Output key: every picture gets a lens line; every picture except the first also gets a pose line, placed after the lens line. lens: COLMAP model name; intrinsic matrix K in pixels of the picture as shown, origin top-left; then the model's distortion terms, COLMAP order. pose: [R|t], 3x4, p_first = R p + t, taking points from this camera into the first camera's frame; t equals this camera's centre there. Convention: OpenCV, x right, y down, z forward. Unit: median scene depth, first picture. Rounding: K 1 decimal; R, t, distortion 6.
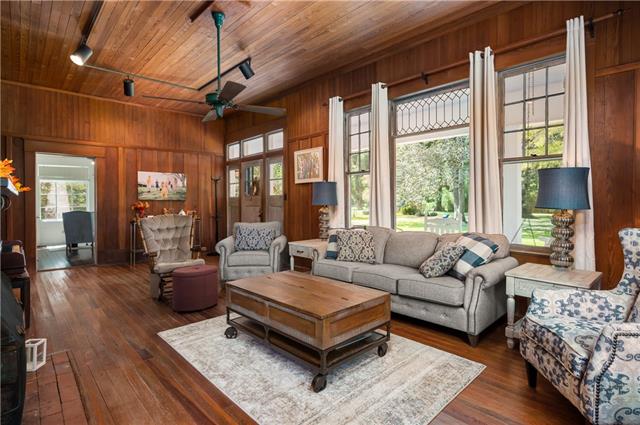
lens RADIAL K [[324.9, 0, 320.0], [0, 324.9, 212.5], [0, 0, 1]] dist [0.000183, 0.000002]
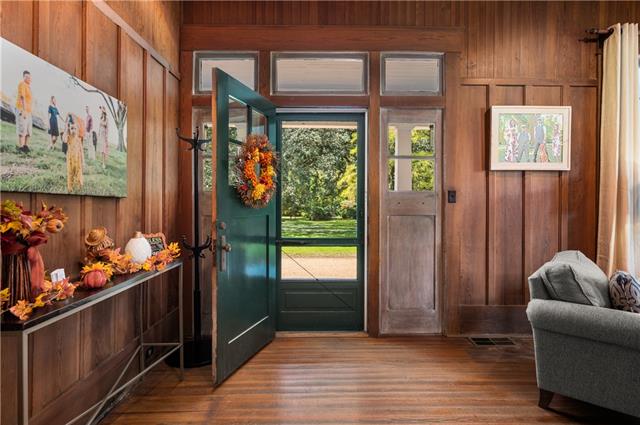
lens RADIAL K [[362.1, 0, 320.0], [0, 362.1, 212.5], [0, 0, 1]] dist [0.000647, 0.000161]
pose [[0.681225, 0.001851, 0.732072, -0.557184], [0.012378, 0.999825, -0.014047, -0.019457], [-0.731970, 0.018631, 0.681082, 0.705118]]
